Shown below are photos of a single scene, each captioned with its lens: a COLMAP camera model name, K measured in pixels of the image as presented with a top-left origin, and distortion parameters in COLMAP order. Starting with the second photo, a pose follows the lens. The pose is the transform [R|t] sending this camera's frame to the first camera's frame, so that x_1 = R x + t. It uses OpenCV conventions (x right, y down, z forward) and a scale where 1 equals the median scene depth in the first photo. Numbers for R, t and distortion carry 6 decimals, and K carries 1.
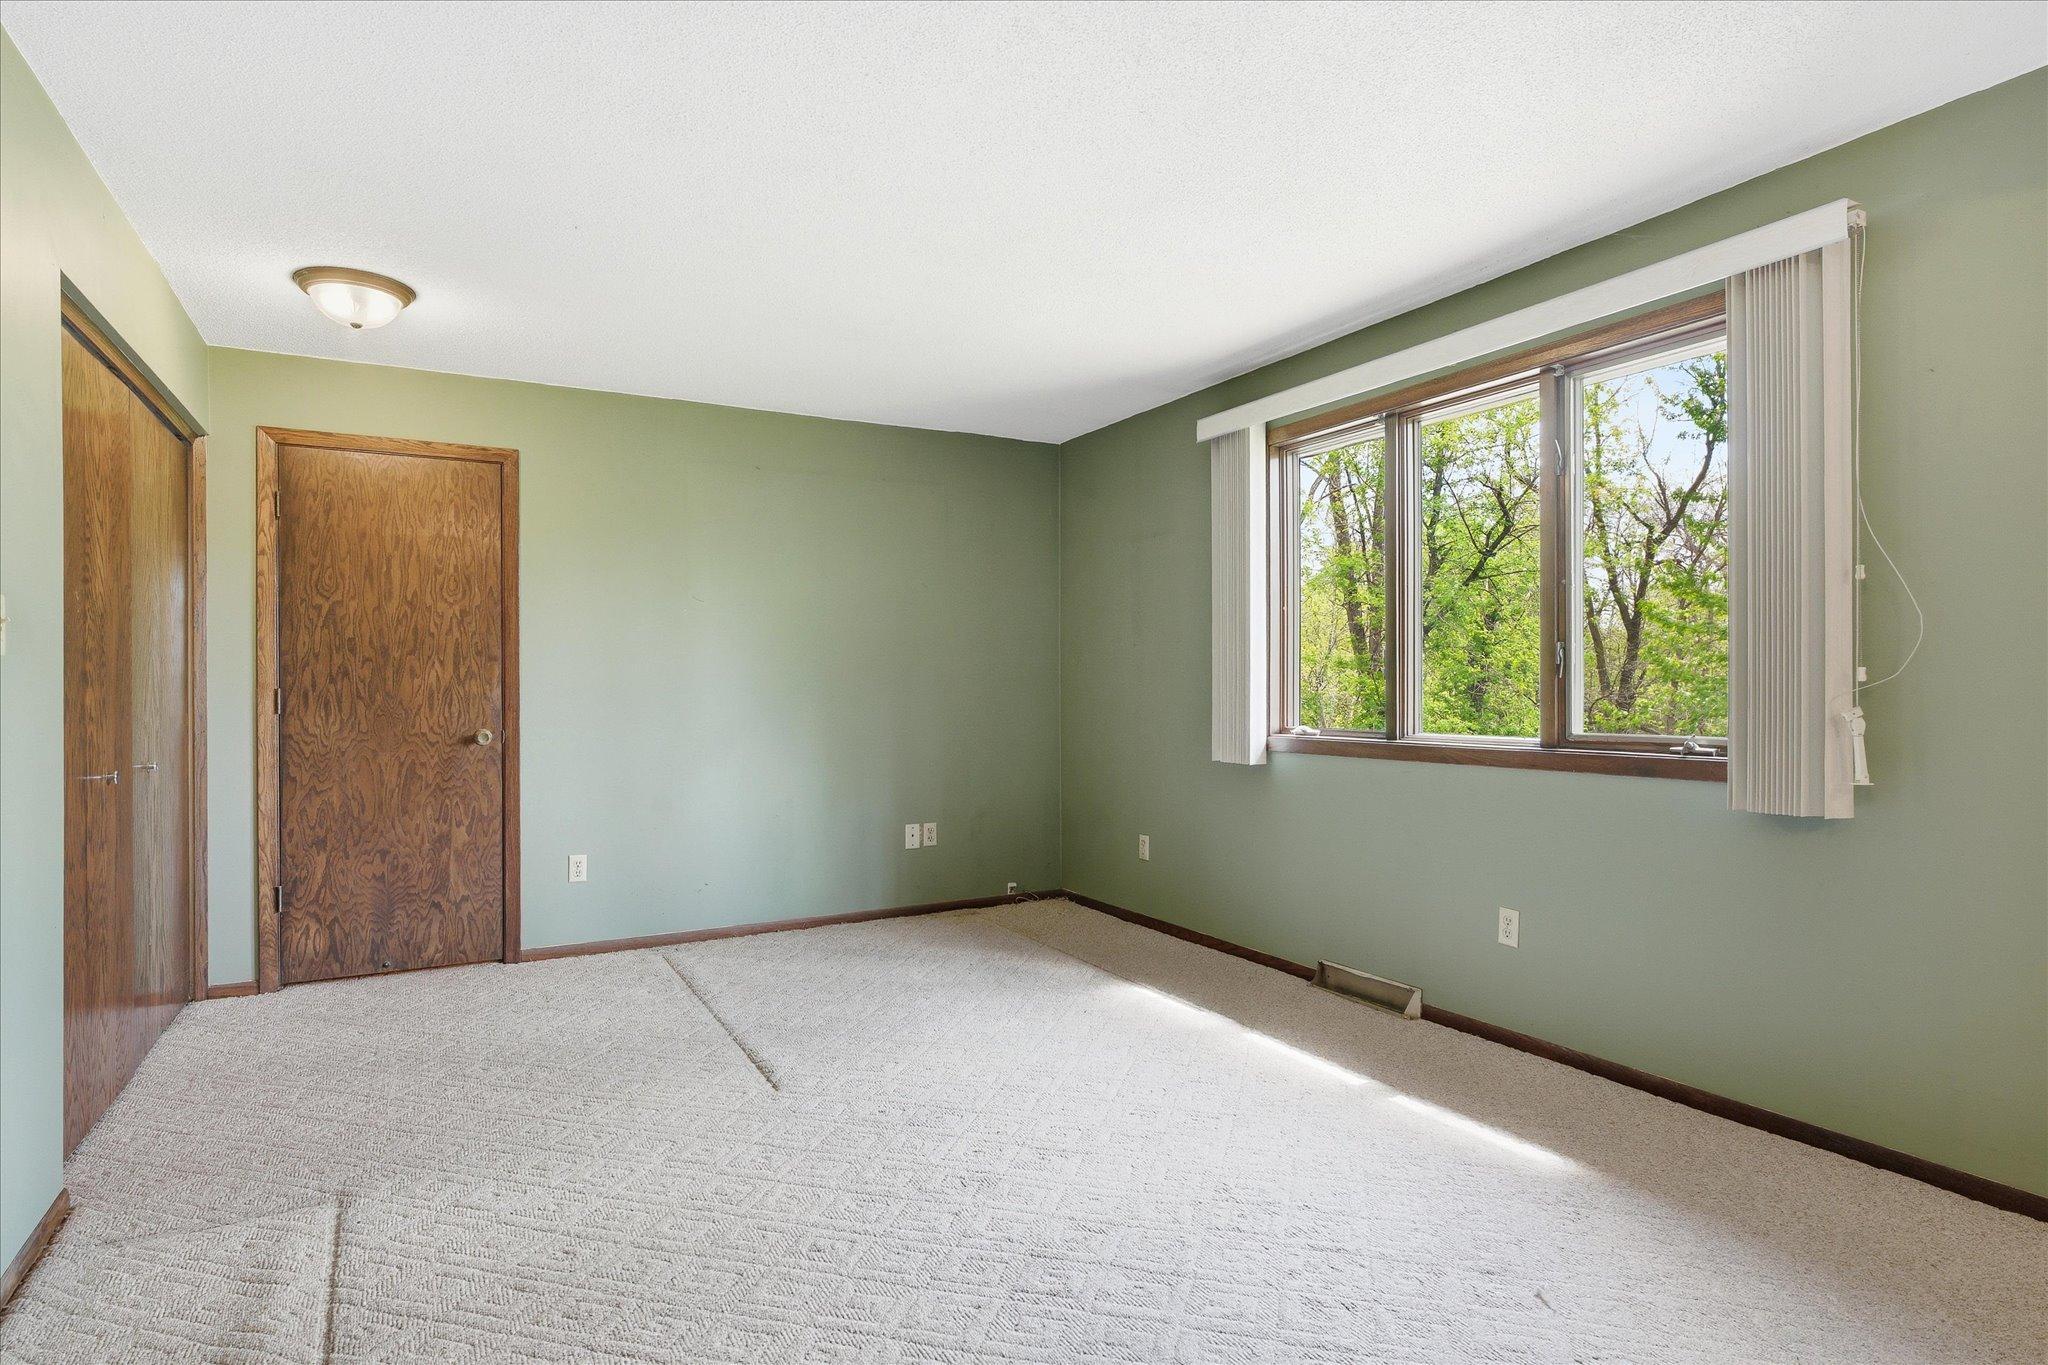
lens RADIAL K [[1031.7, 0, 1024.0], [0, 1031.7, 682.5], [0, 0, 1]] dist [0.000054, -0.000117]
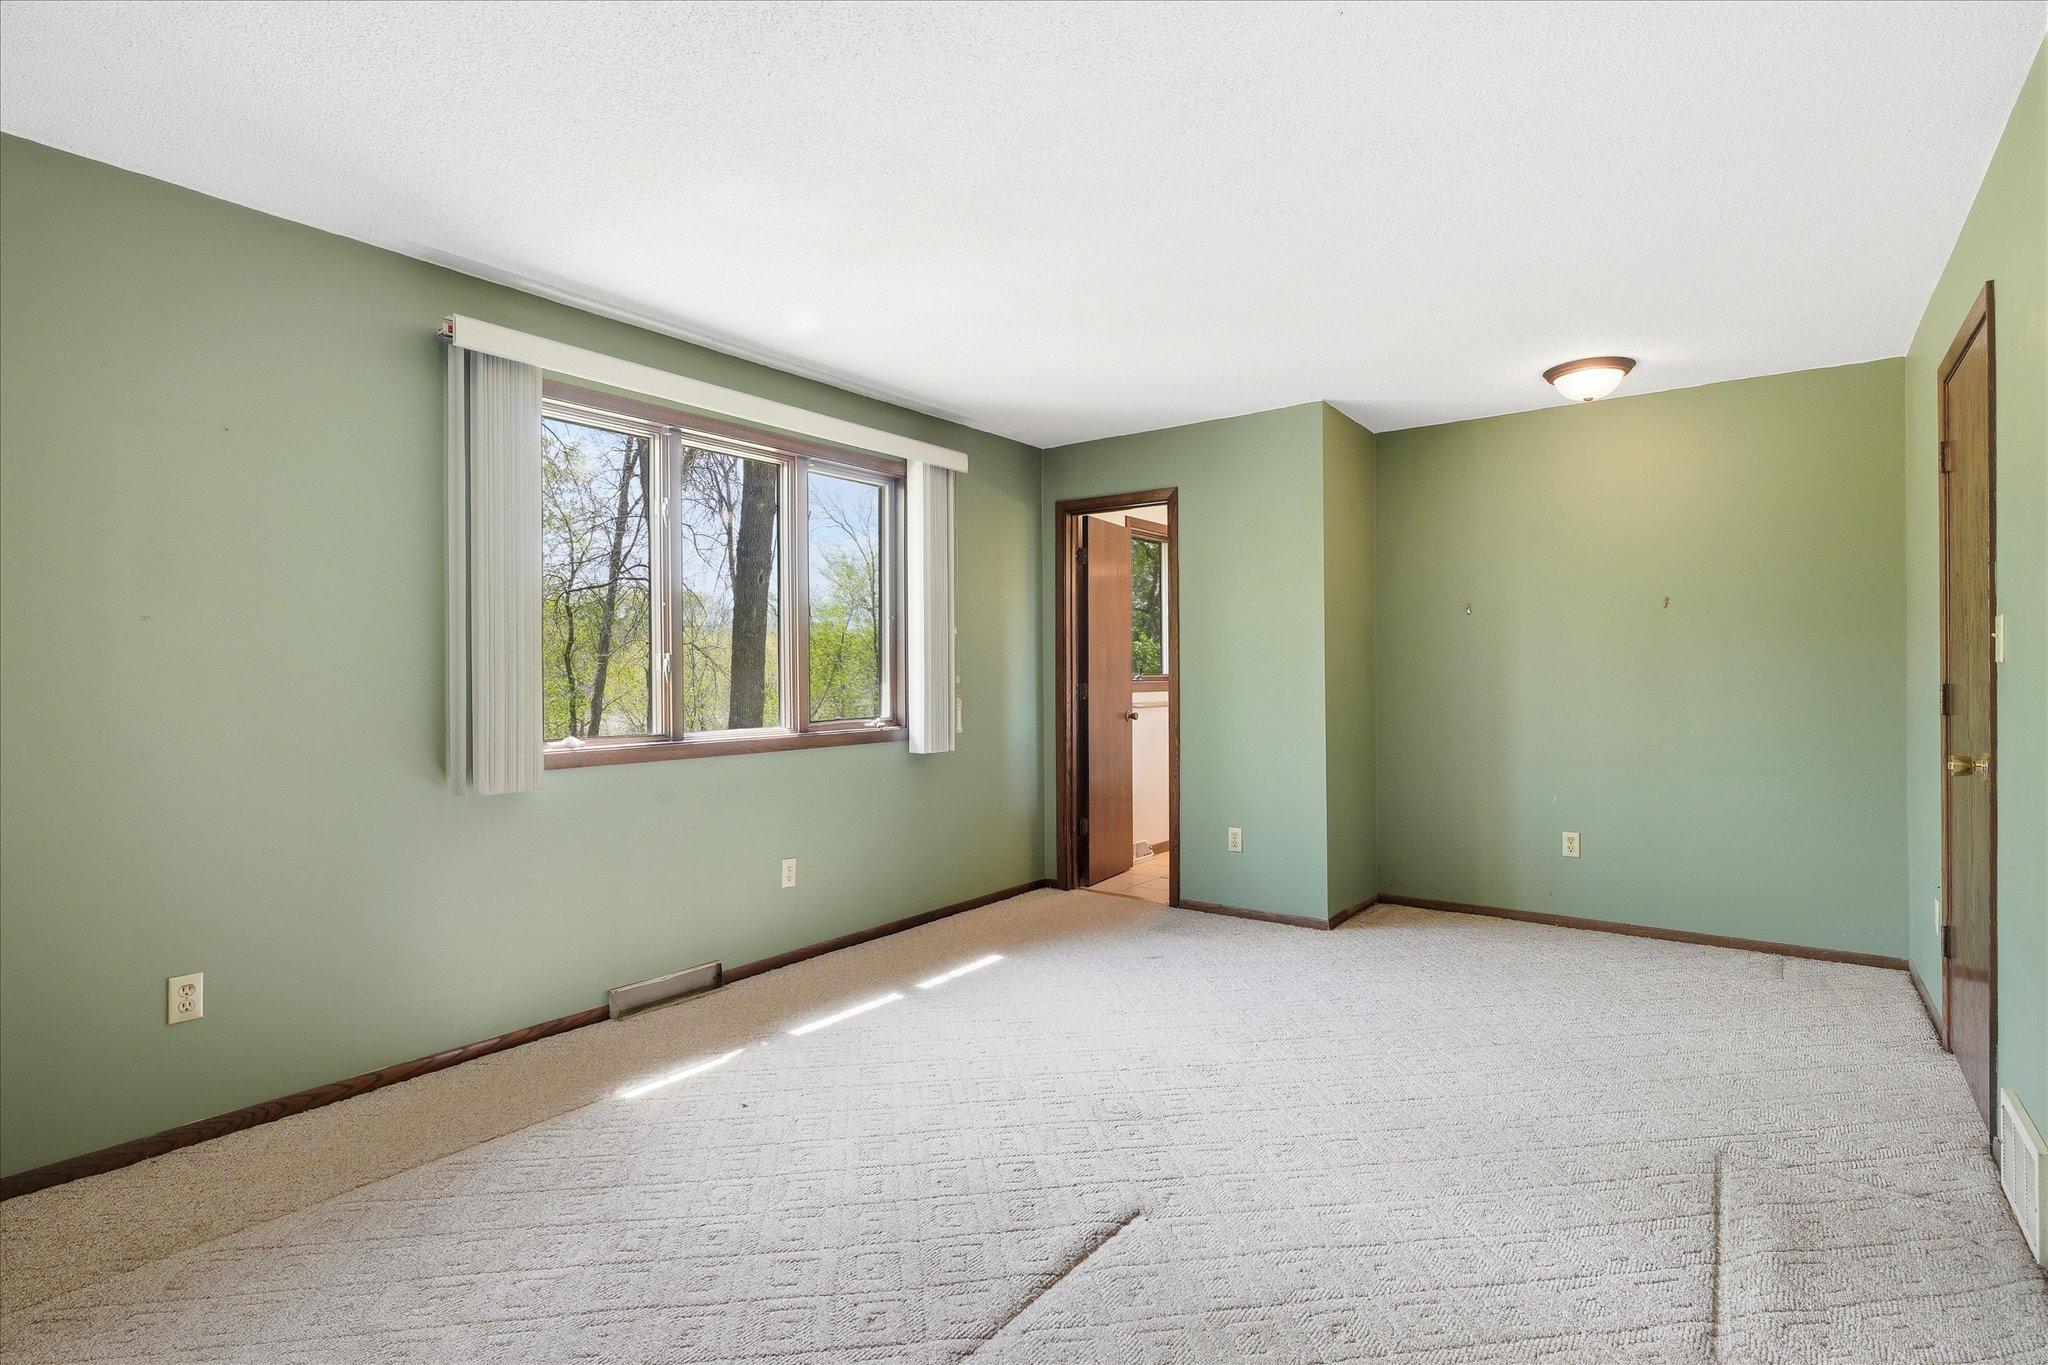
lens RADIAL K [[967.9, 0, 1032.3], [0, 967.9, 673.7], [0, 0, 1]] dist [0.000426, -0.000483]
pose [[-0.390828, 0.005869, 0.920445, -0.751024], [0.000572, 0.999981, -0.006133, -0.007205], [-0.920463, -0.001870, -0.390824, 1.153009]]
